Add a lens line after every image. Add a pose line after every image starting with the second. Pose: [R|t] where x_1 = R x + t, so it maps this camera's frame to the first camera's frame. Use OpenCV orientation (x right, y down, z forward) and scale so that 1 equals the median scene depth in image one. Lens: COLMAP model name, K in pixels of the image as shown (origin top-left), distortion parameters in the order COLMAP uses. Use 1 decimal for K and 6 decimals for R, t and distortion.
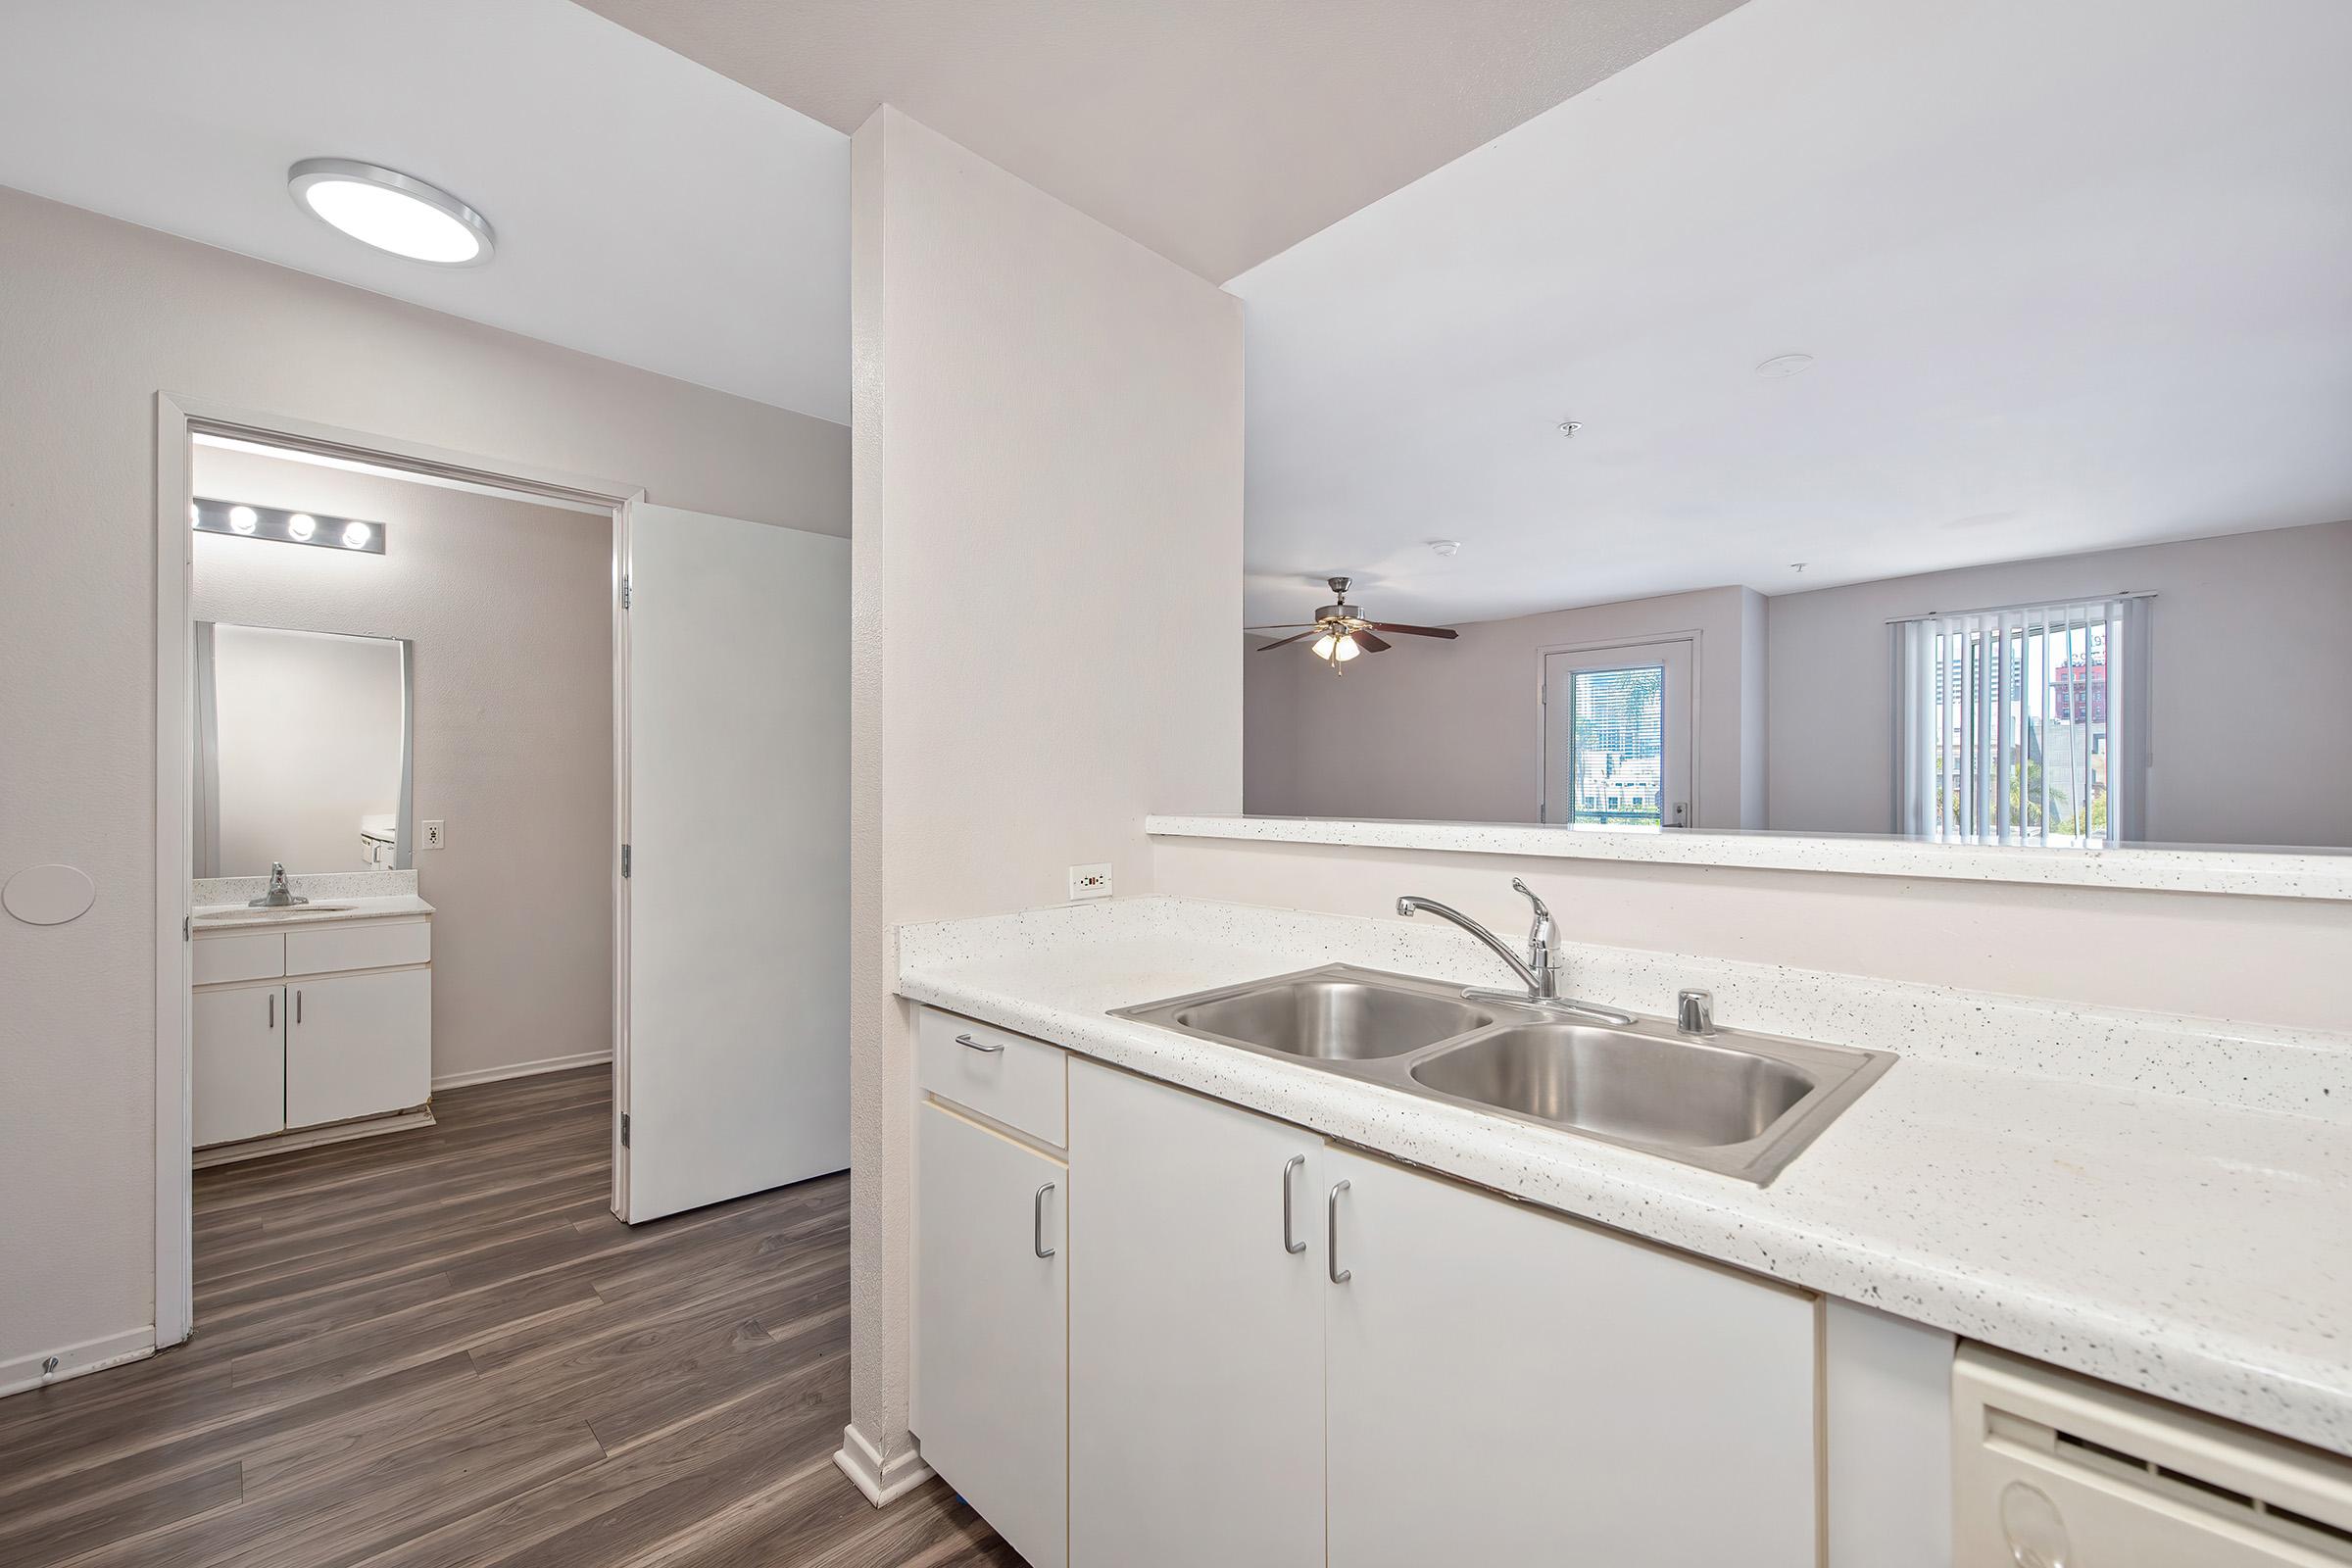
lens RADIAL K [[956.2, 0, 1185.7], [0, 956.2, 794.4], [0, 0, 1]] dist [0.006211, -0.002354]
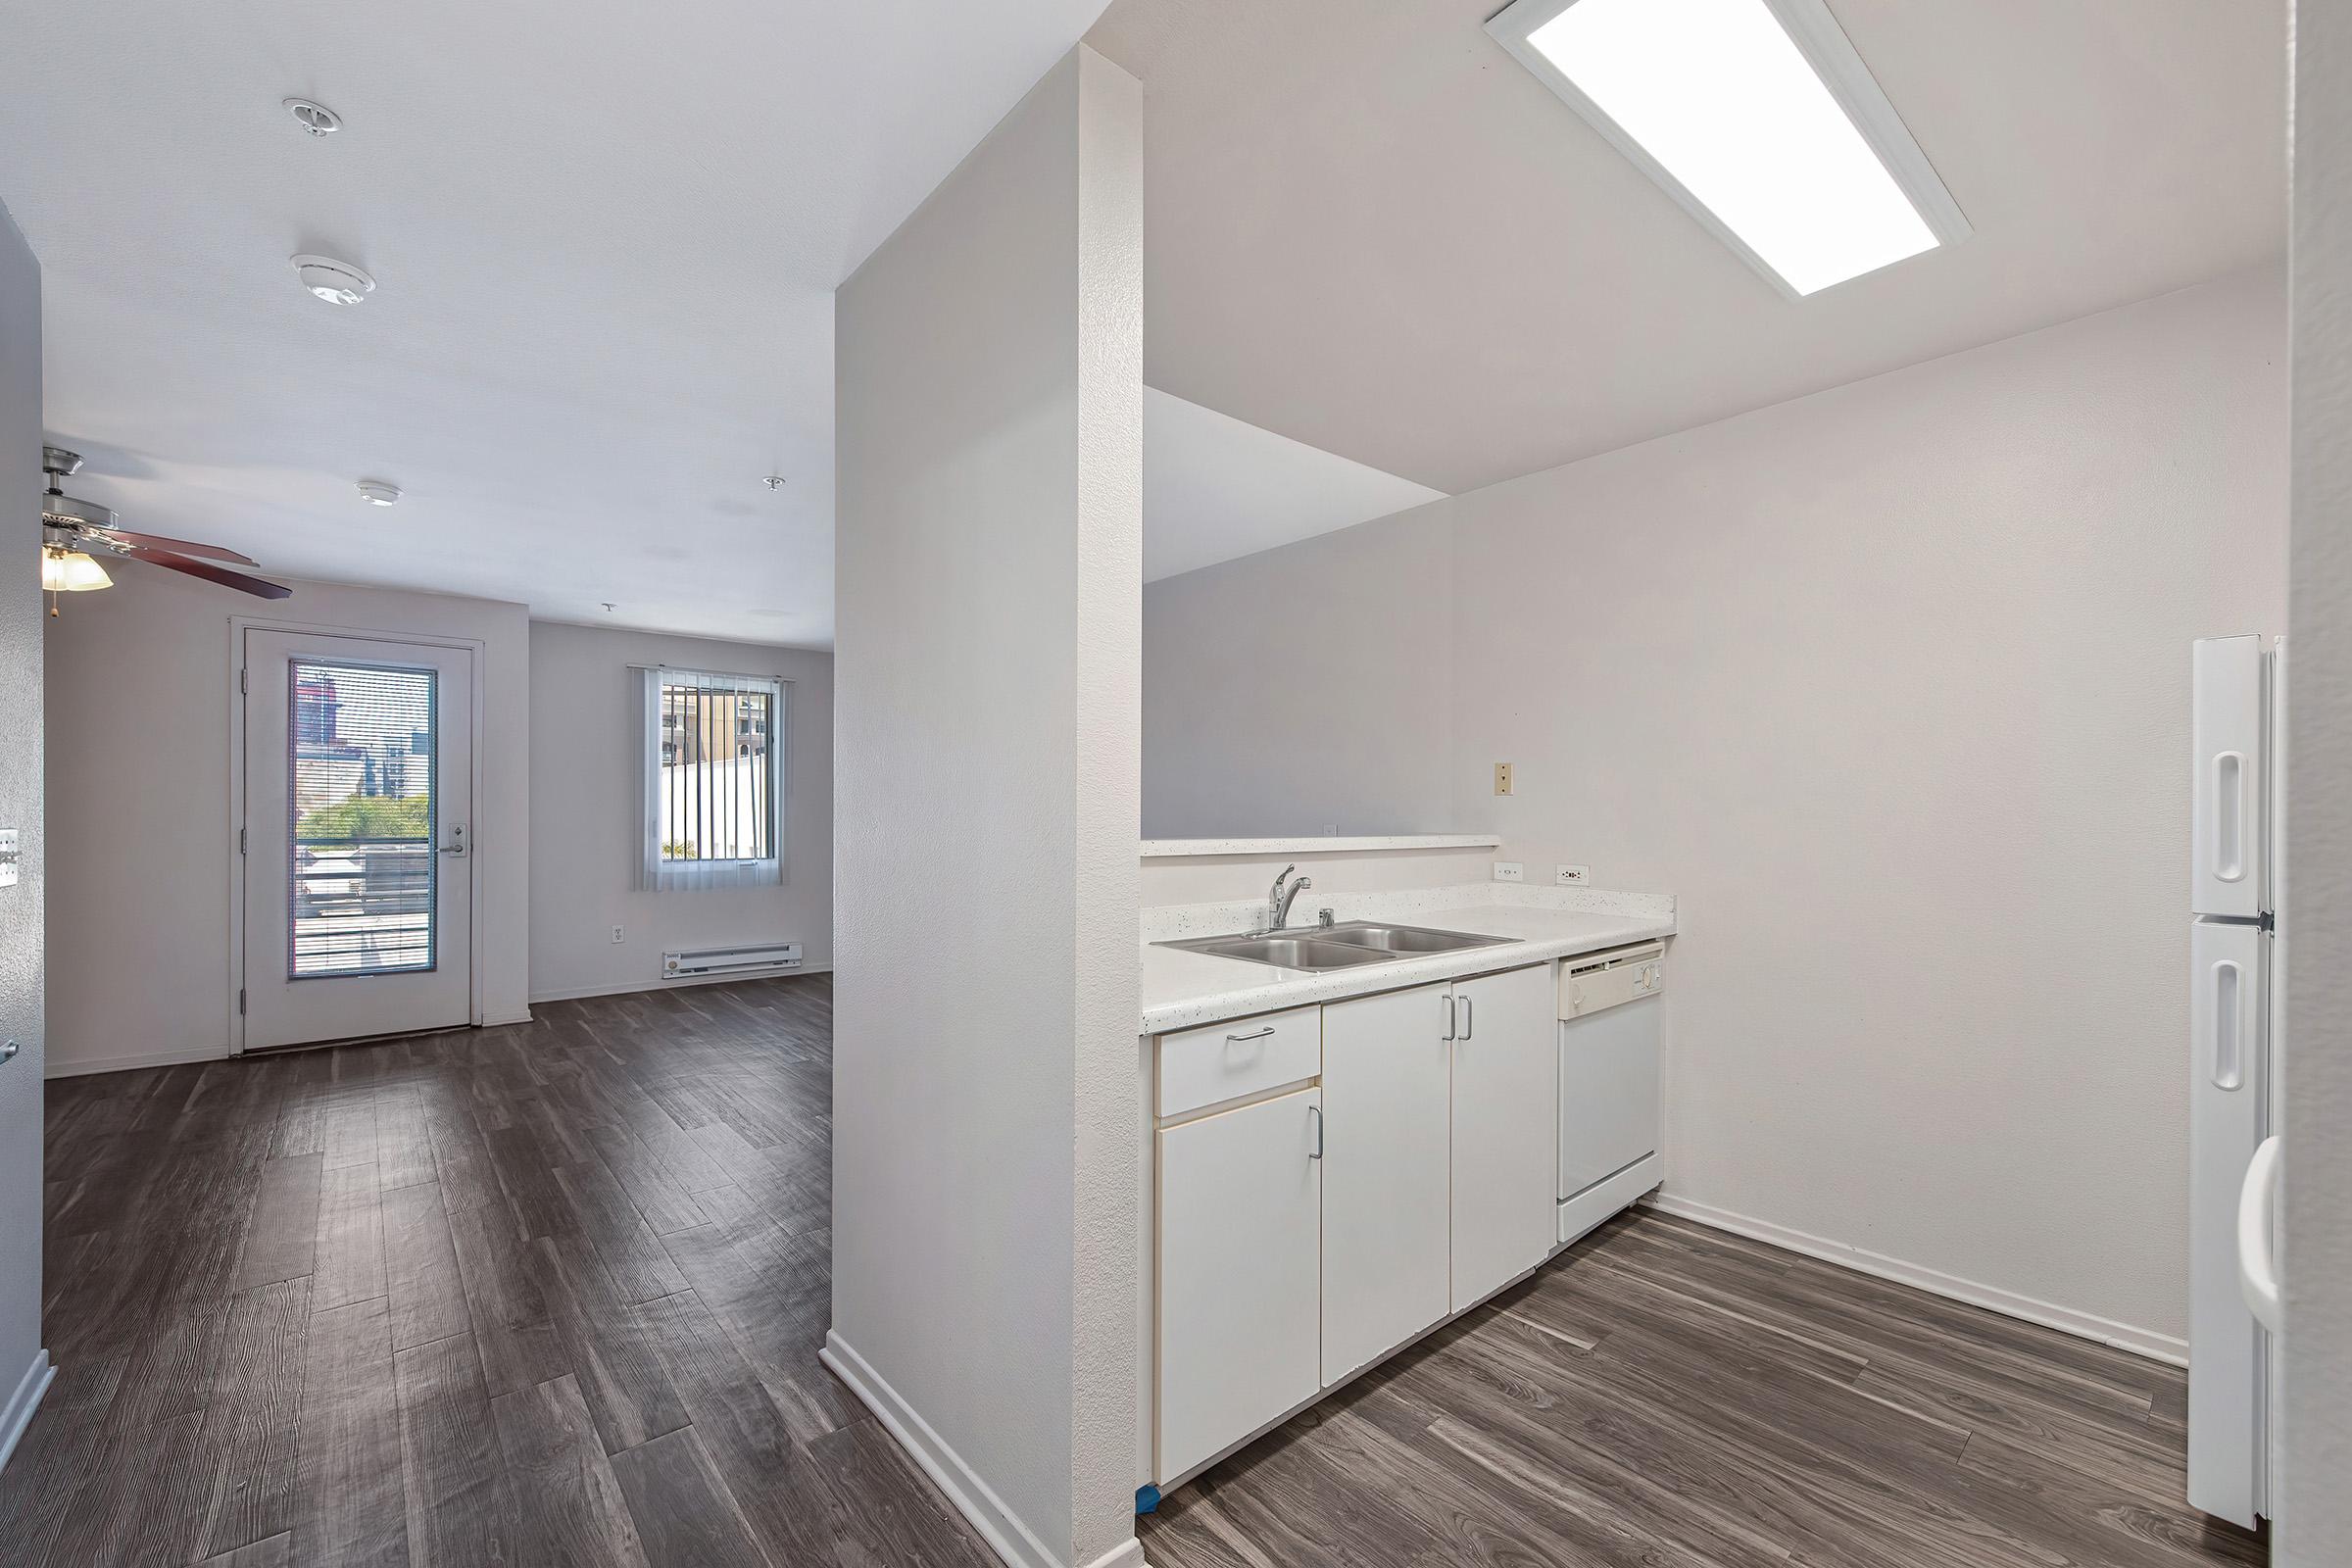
lens RADIAL K [[956.2, 0, 1176.1], [0, 956.2, 815.1], [0, 0, 1]] dist [0.006211, -0.002354]
pose [[0.057852, -0.002345, 0.998322, -0.839705], [-0.000485, 0.999997, 0.002377, -0.008081], [-0.998325, -0.000621, 0.057851, 0.613786]]
